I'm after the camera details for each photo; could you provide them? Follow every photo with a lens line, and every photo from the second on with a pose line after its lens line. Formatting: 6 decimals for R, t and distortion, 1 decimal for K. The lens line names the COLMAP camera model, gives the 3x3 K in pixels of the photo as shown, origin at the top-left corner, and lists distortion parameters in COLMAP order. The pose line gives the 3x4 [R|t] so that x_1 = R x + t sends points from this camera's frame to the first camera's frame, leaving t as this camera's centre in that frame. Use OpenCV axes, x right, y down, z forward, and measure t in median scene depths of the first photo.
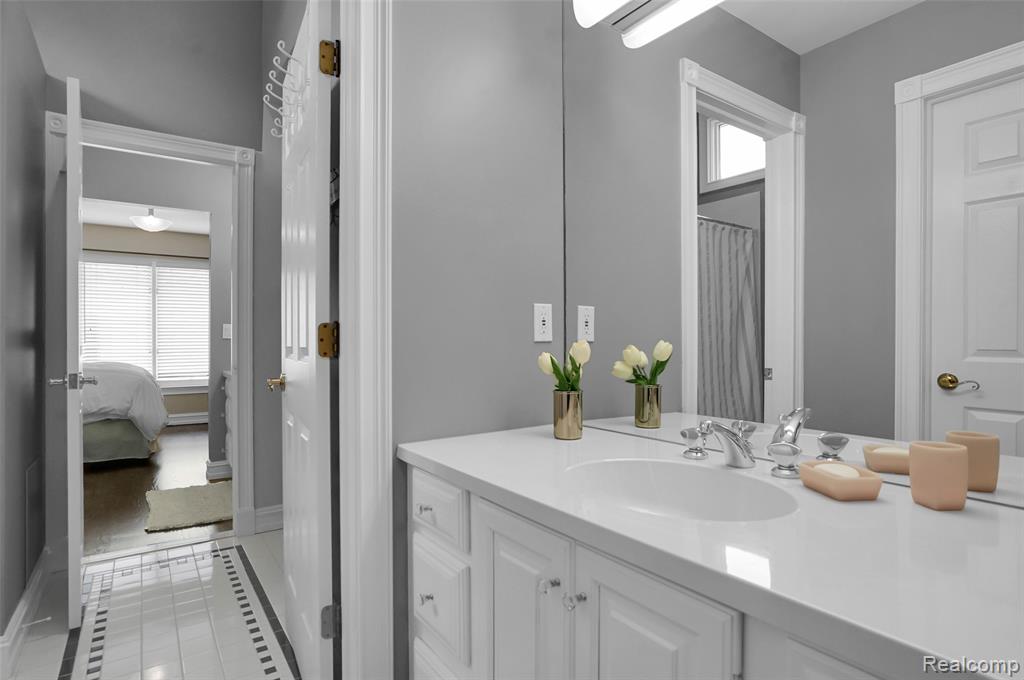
lens RADIAL K [[521.9, 0, 512.0], [0, 521.9, 340.0], [0, 0, 1]] dist [-0.004046, -0.000429]
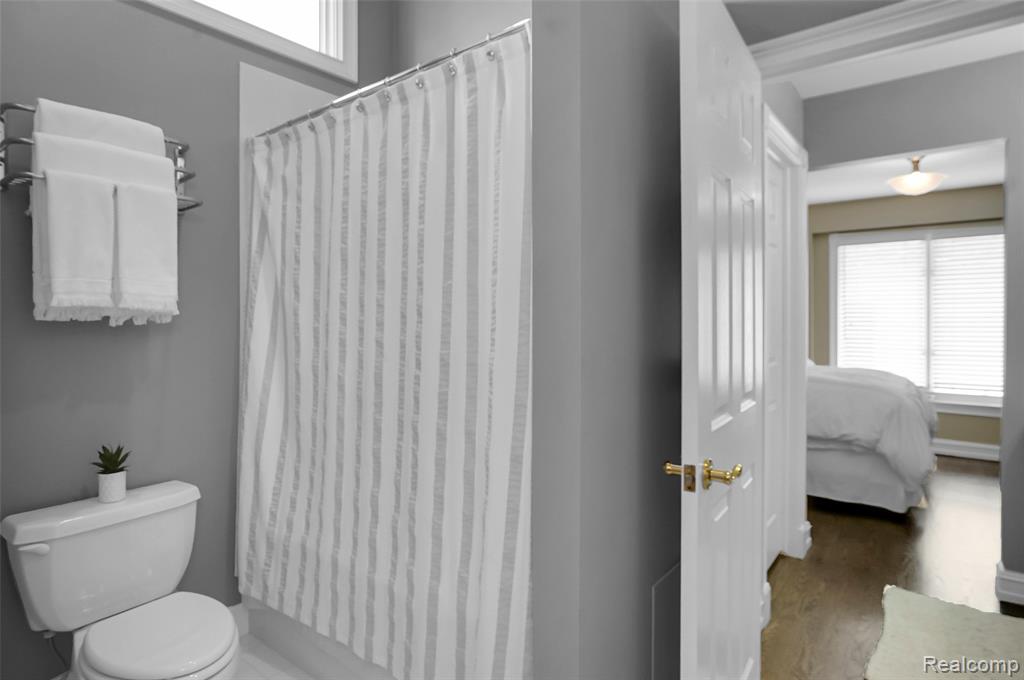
lens RADIAL K [[529.8, 0, 526.9], [0, 529.8, 311.9], [0, 0, 1]] dist [-0.000835, 0.000760]
pose [[0.274644, 0.005104, -0.961532, -0.135381], [-0.000675, 0.999987, 0.005115, -0.048391], [0.961546, -0.000756, 0.274644, 0.281035]]
